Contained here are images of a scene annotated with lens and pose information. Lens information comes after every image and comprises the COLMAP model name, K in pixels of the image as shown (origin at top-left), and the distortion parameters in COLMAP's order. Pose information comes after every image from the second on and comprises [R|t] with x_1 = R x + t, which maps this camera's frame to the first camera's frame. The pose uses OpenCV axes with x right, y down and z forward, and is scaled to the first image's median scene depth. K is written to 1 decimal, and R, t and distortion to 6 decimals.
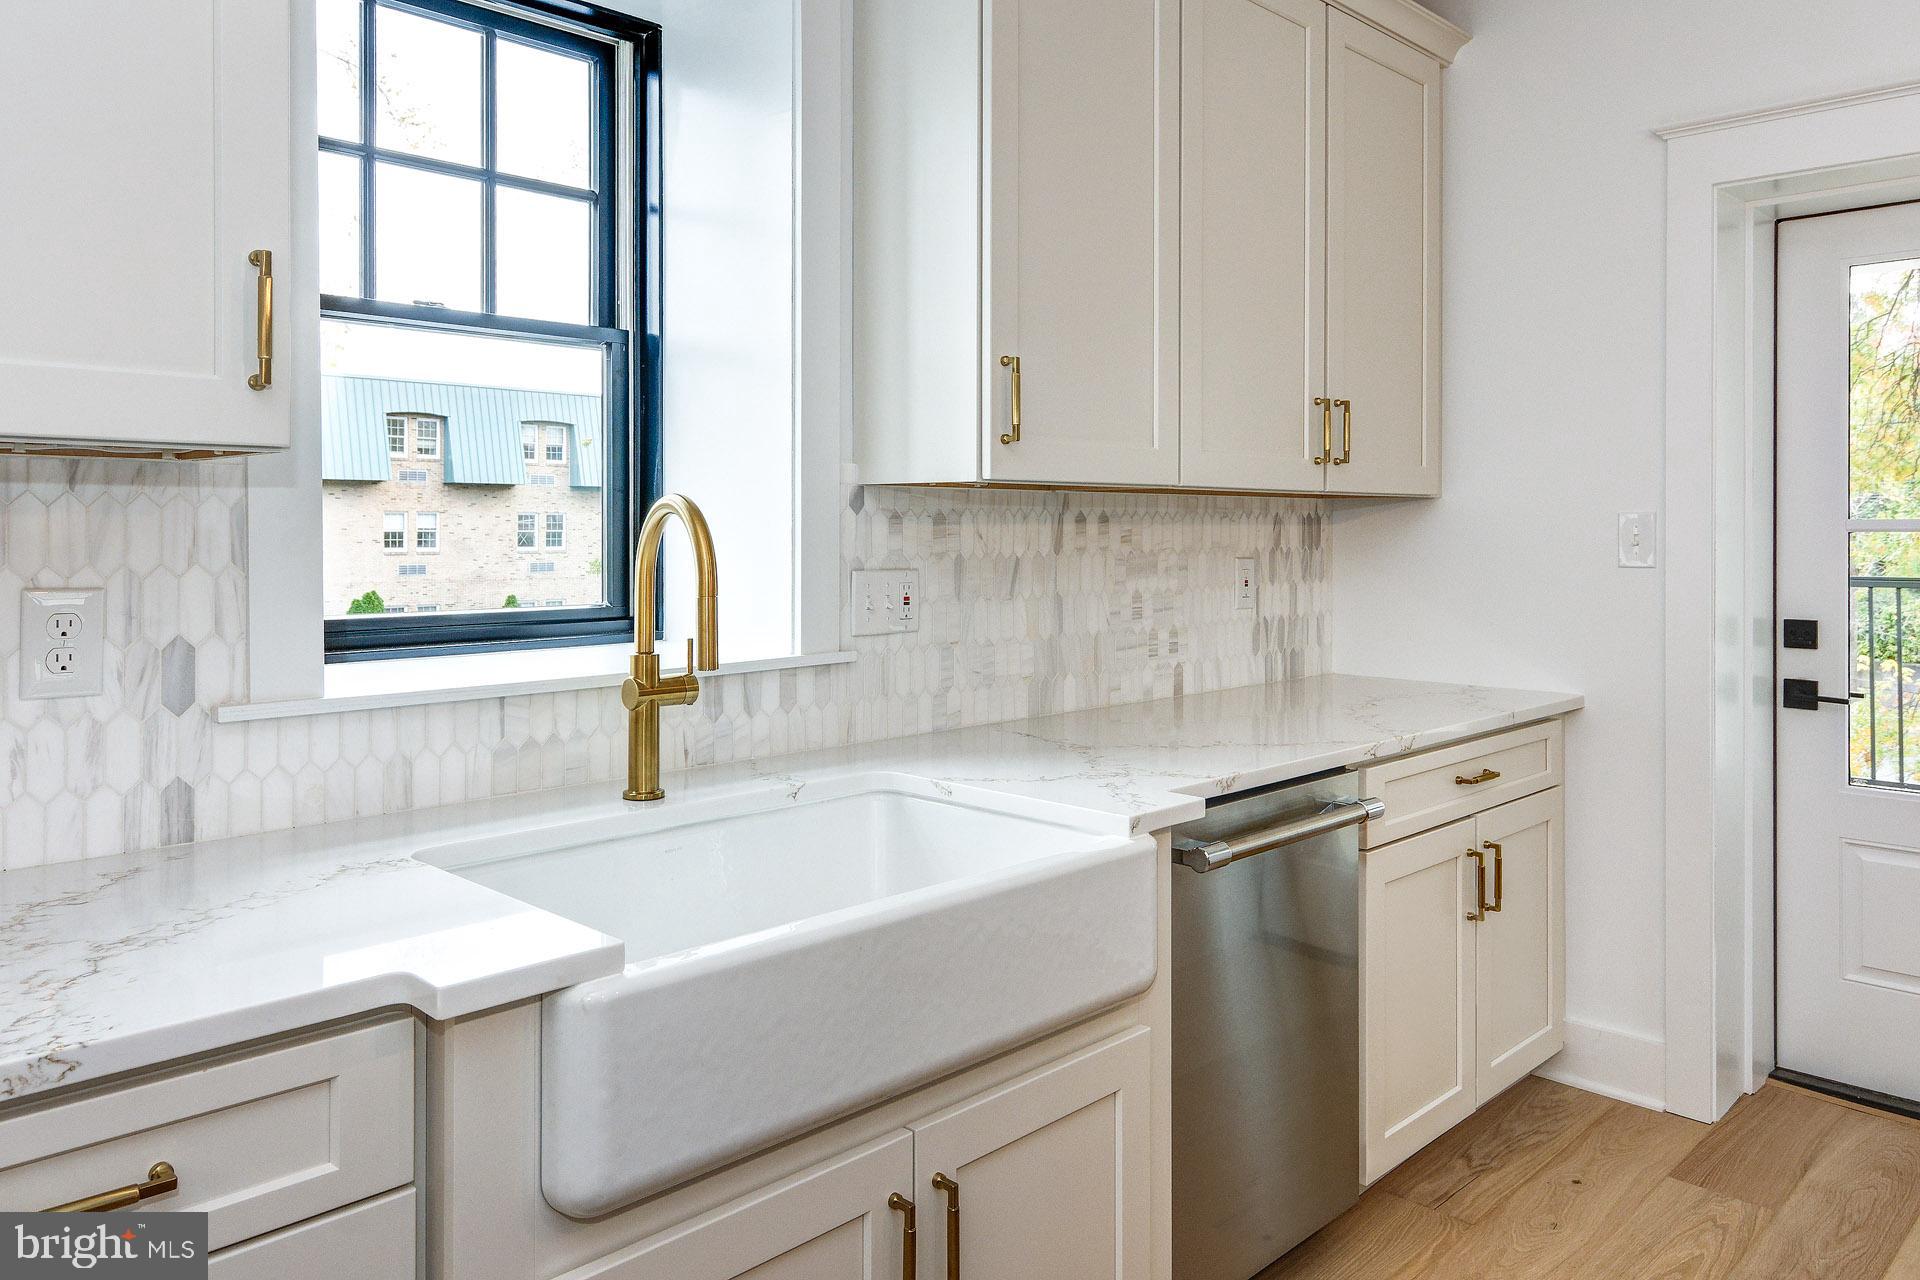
lens RADIAL K [[1360.5, 0, 964.8], [0, 1360.5, 526.9], [0, 0, 1]] dist [0.015217, 0.003581]
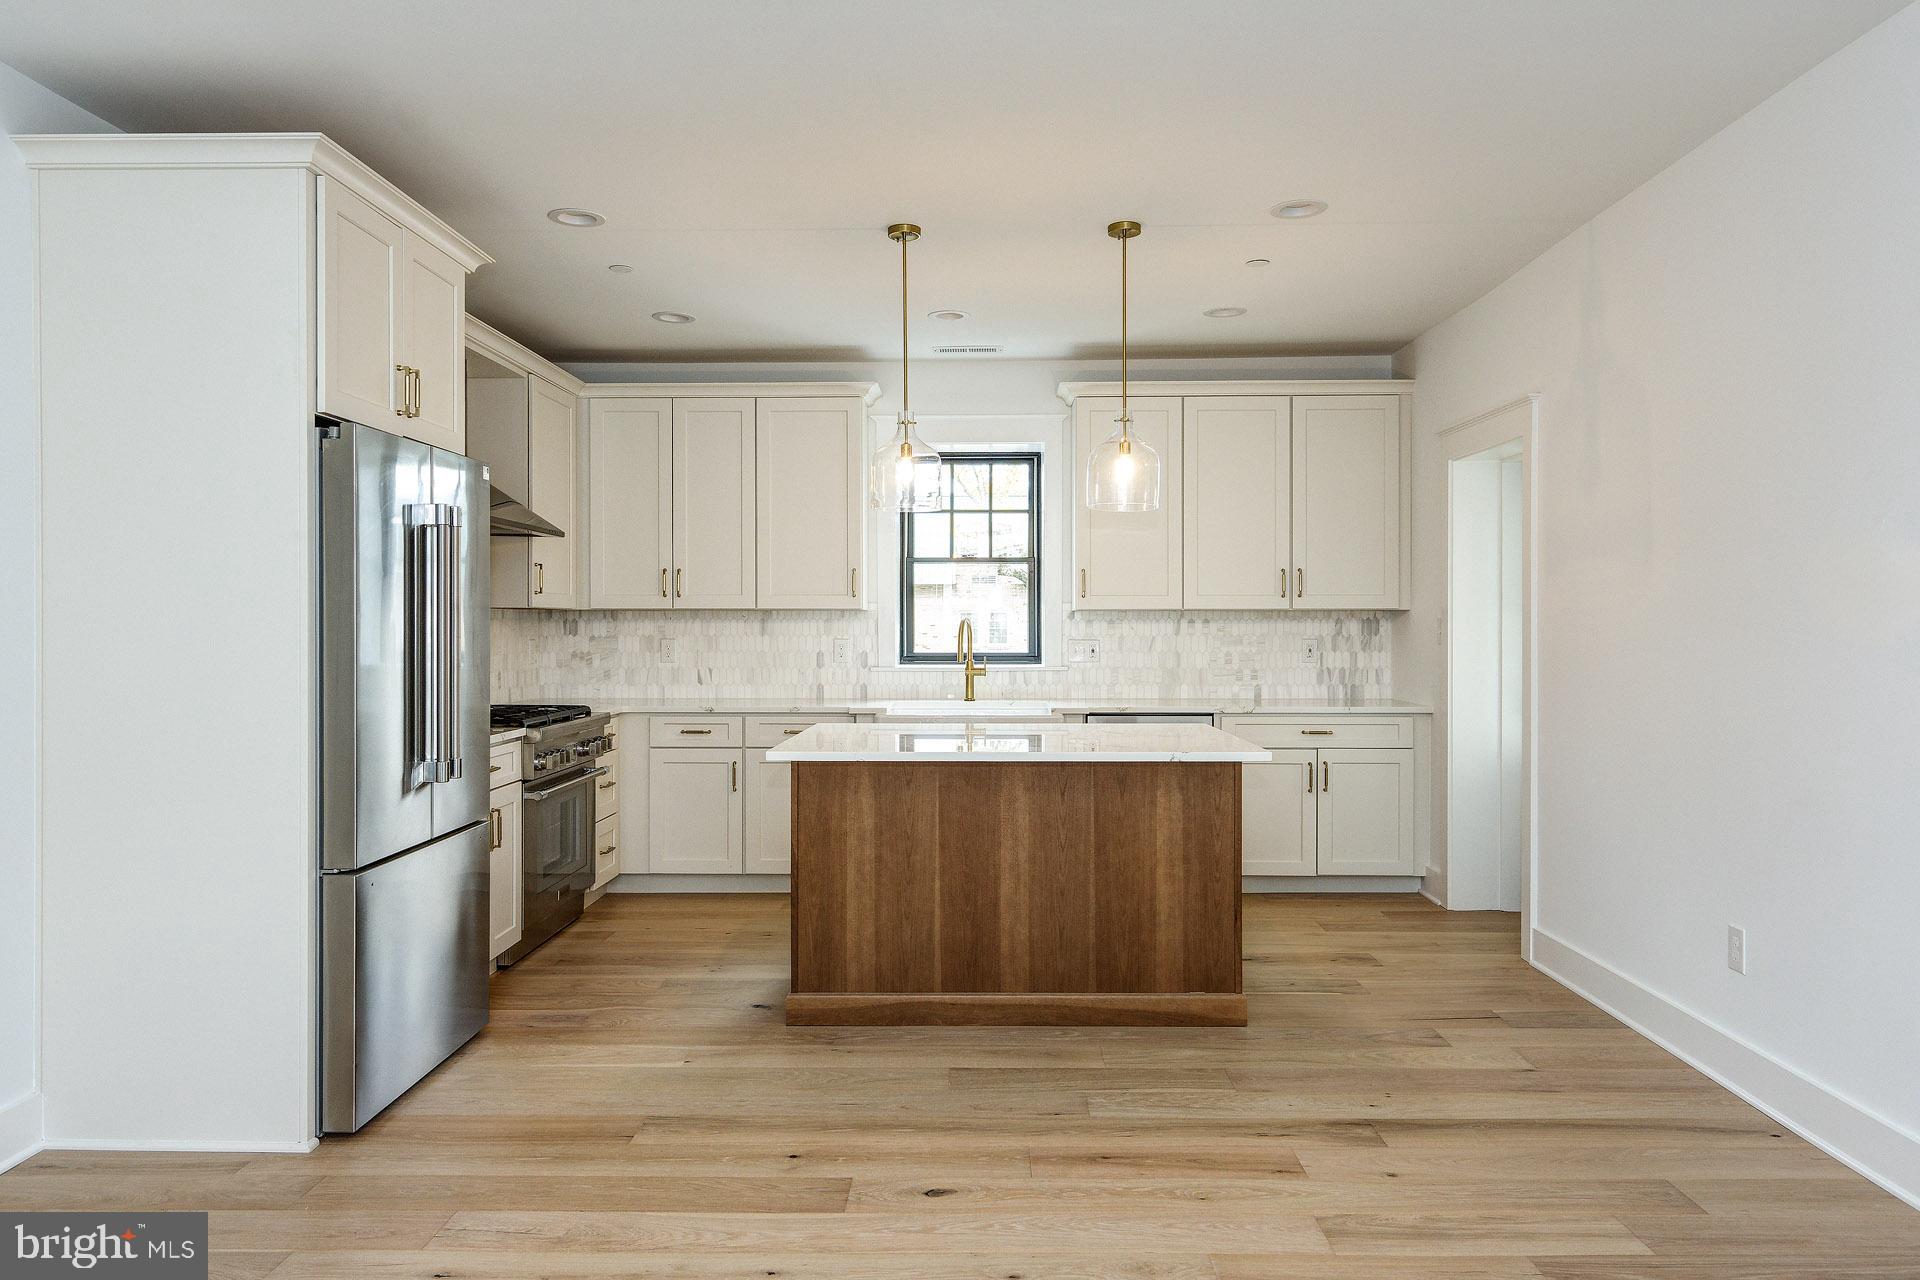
lens RADIAL K [[1360.5, 0, 959.8], [0, 1360.5, 640.4], [0, 0, 1]] dist [0.015217, 0.003581]
pose [[0.678103, -0.002692, -0.734962, 1.560728], [0.001122, 0.999996, -0.002627, 0.033644], [0.734966, 0.000957, 0.678103, -0.947727]]
